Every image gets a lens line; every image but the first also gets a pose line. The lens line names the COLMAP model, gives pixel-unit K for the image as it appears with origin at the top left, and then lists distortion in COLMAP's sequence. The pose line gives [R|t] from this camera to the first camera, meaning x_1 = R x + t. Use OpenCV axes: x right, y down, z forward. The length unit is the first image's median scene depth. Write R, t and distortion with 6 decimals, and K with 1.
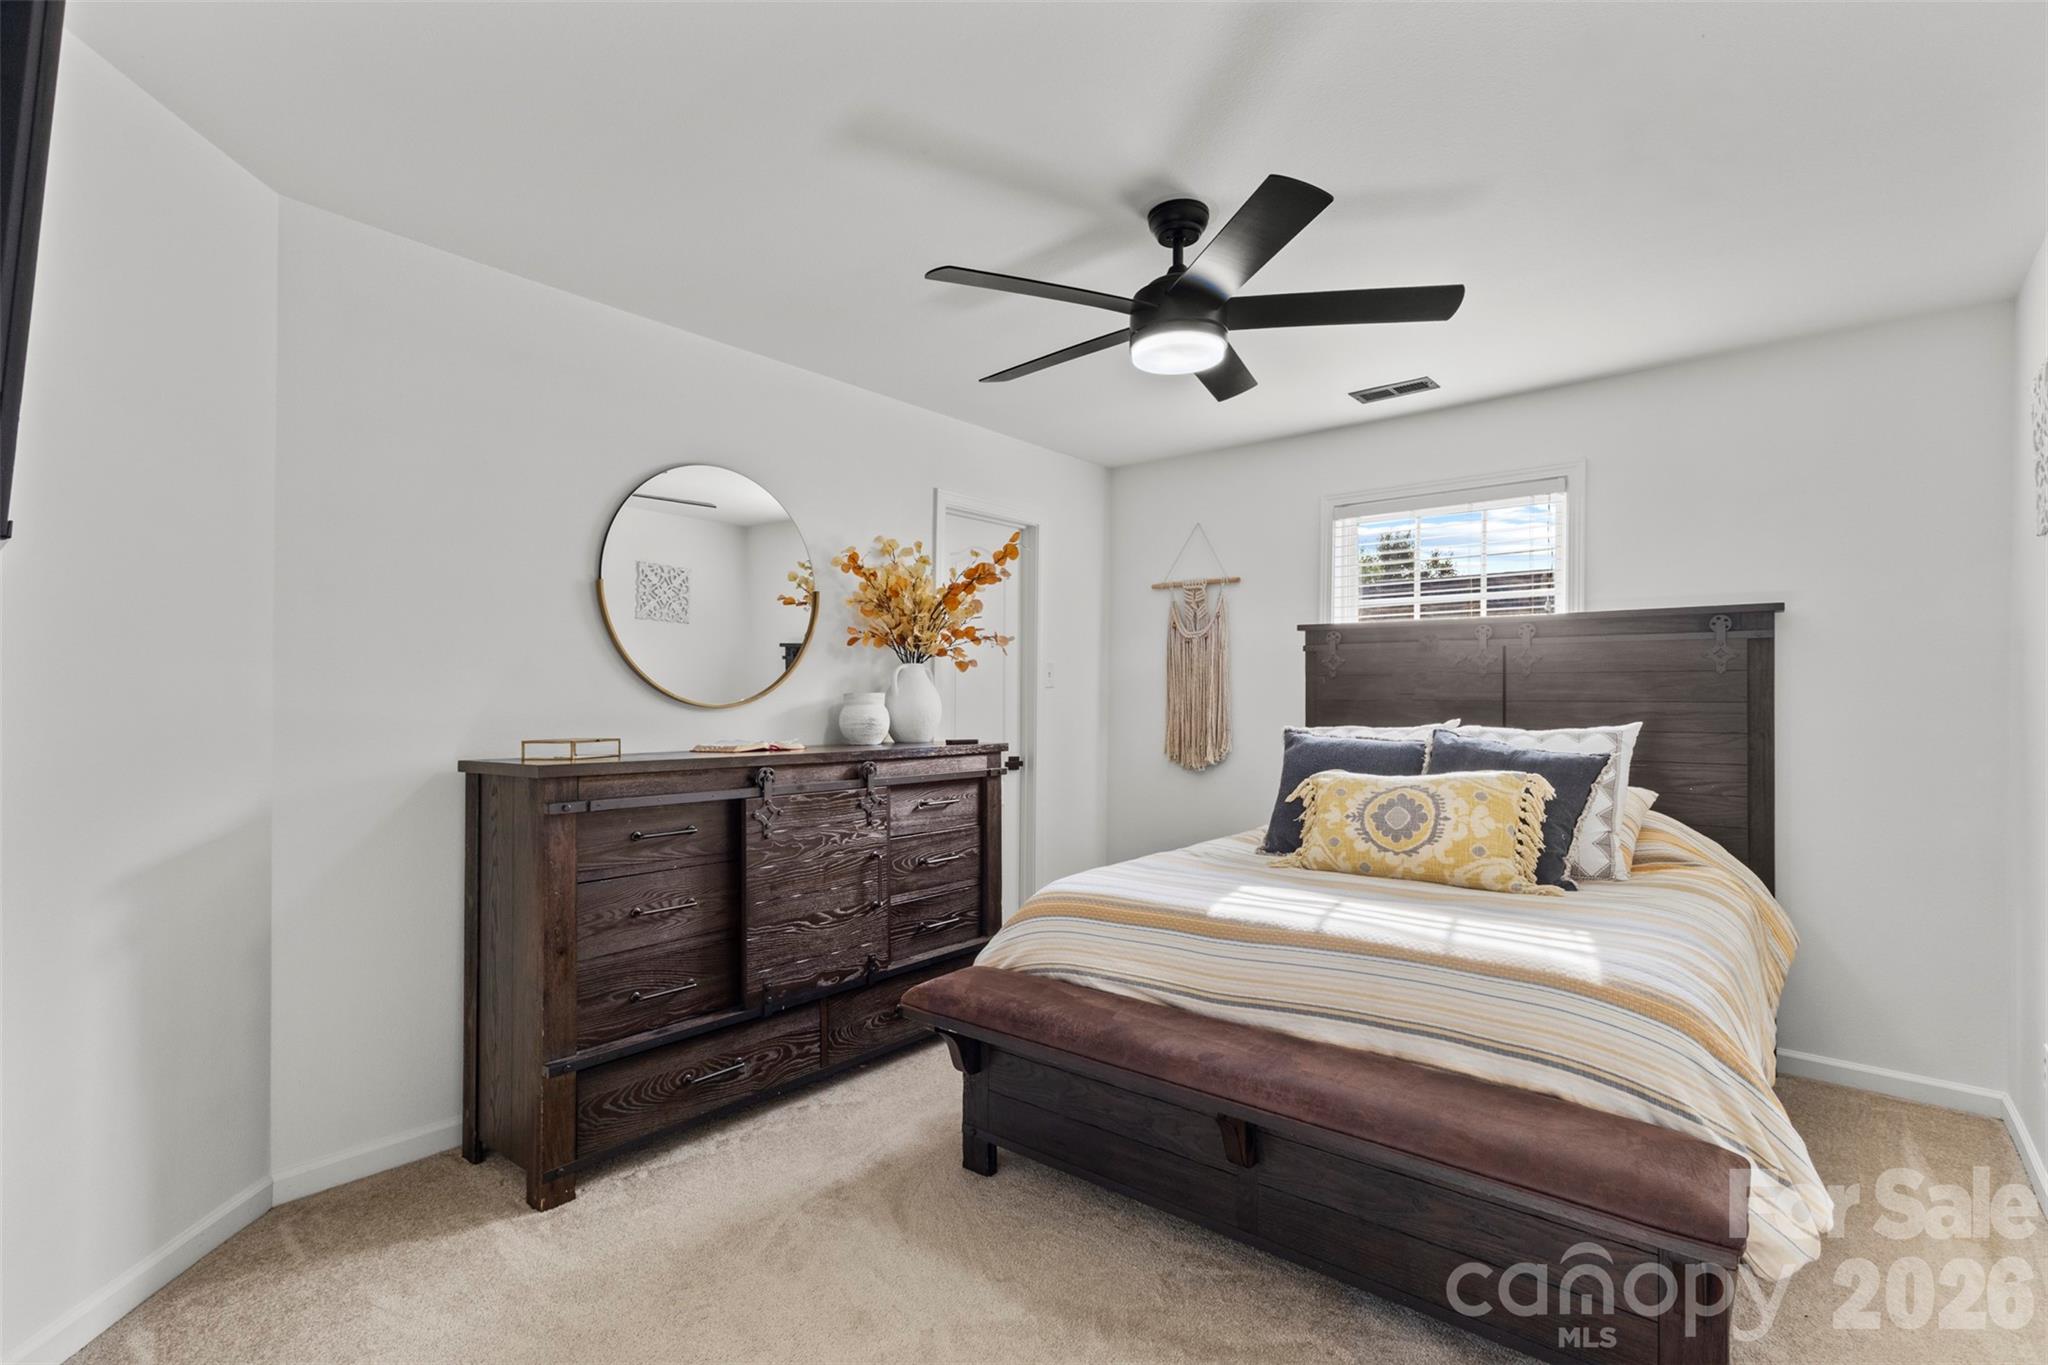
lens RADIAL K [[965.3, 0, 1028.5], [0, 965.3, 688.8], [0, 0, 1]] dist [0.007675, 0.000678]
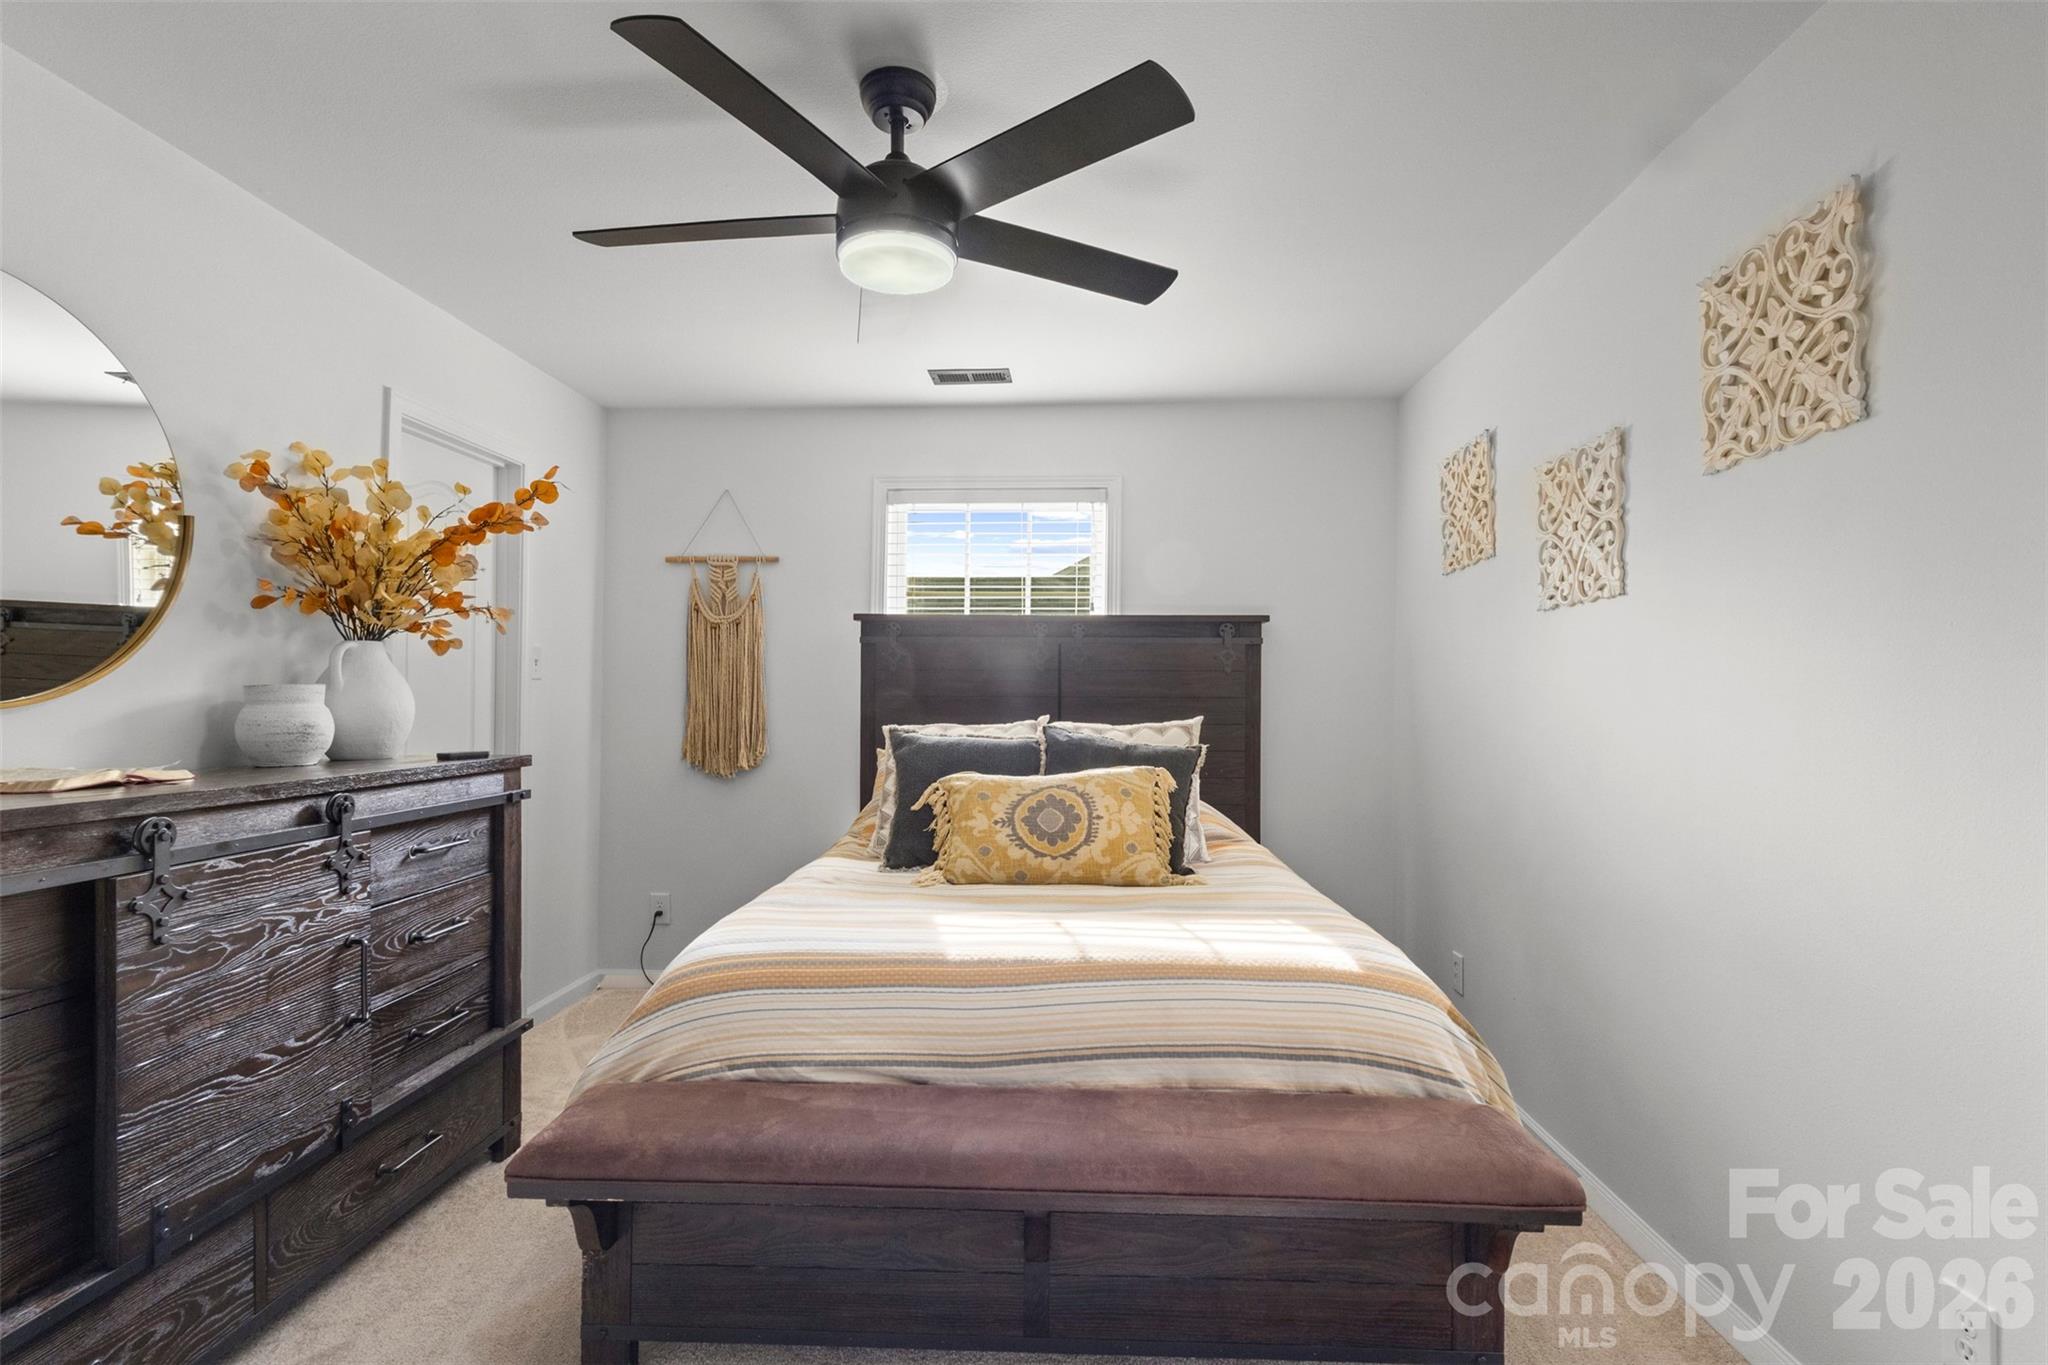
lens RADIAL K [[965.3, 0, 1025.4], [0, 965.3, 688.2], [0, 0, 1]] dist [0.007675, 0.000678]
pose [[0.802061, 0.005497, 0.597216, -0.185648], [-0.007889, 0.999968, 0.001391, 0.002480], [-0.597189, -0.005827, 0.802079, 0.228149]]
